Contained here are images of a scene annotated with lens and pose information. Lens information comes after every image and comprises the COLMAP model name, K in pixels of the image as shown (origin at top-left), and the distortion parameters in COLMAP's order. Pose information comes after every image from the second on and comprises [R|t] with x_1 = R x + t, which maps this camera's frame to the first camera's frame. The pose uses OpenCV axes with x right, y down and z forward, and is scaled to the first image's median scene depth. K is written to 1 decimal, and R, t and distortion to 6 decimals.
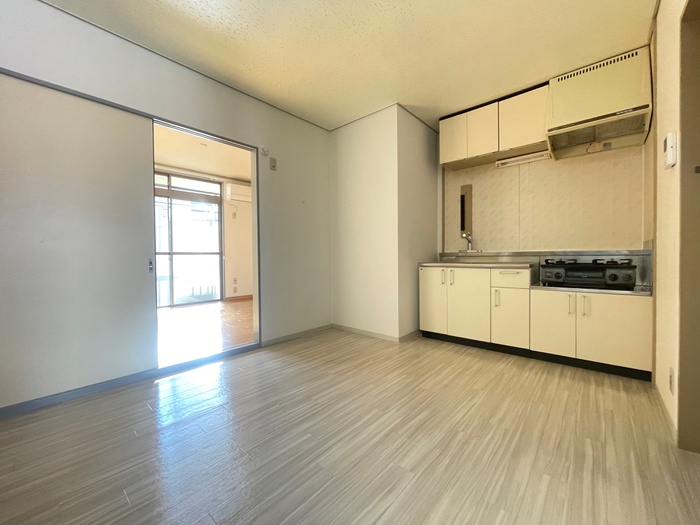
lens RADIAL K [[282.8, 0, 351.3], [0, 282.8, 260.8], [0, 0, 1]] dist [-0.002648, -0.000293]
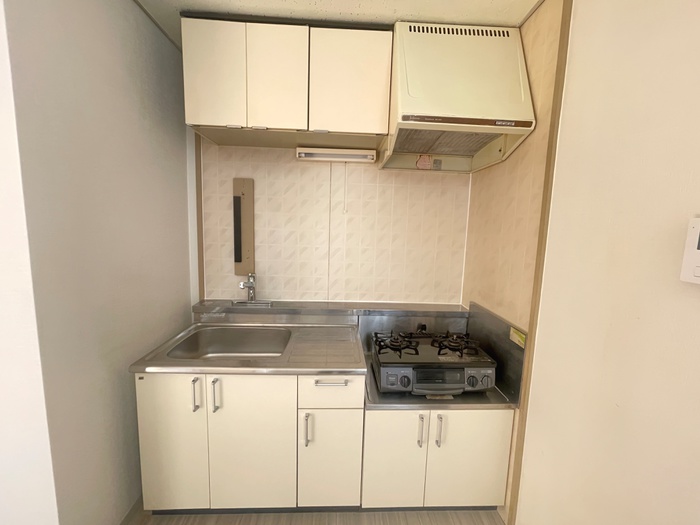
lens RADIAL K [[282.8, 0, 351.3], [0, 282.8, 260.8], [0, 0, 1]] dist [-0.002648, -0.000293]
pose [[0.721115, -0.047570, 0.691180, 0.202305], [-0.026059, 0.995072, 0.095674, -0.193897], [-0.692325, -0.087003, 0.716321, 0.530397]]
